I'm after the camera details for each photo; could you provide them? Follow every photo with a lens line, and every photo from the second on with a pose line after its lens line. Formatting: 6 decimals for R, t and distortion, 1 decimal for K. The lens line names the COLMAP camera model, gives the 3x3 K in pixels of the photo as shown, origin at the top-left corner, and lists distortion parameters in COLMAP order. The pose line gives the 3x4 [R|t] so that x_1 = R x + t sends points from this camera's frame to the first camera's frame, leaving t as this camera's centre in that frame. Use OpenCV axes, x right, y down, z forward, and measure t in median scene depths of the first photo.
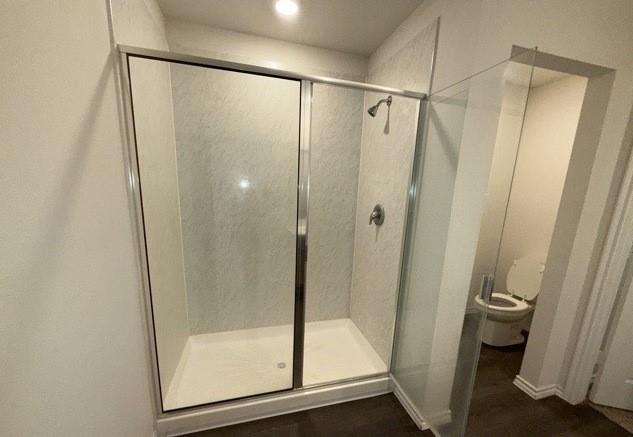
lens RADIAL K [[256.1, 0, 318.1], [0, 256.1, 239.0], [0, 0, 1]] dist [0.000322, 0.000159]
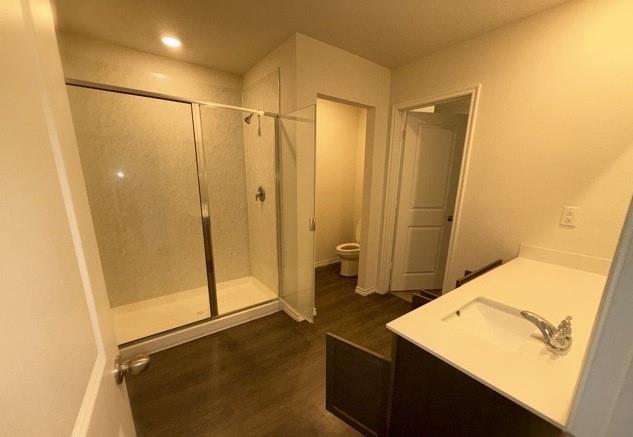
lens RADIAL K [[256.1, 0, 318.1], [0, 256.1, 239.0], [0, 0, 1]] dist [0.000322, 0.000159]
pose [[0.933450, -0.113860, 0.340157, 0.019403], [0.097553, 0.993123, 0.064724, 0.103324], [-0.345188, -0.027233, 0.938139, -0.485233]]
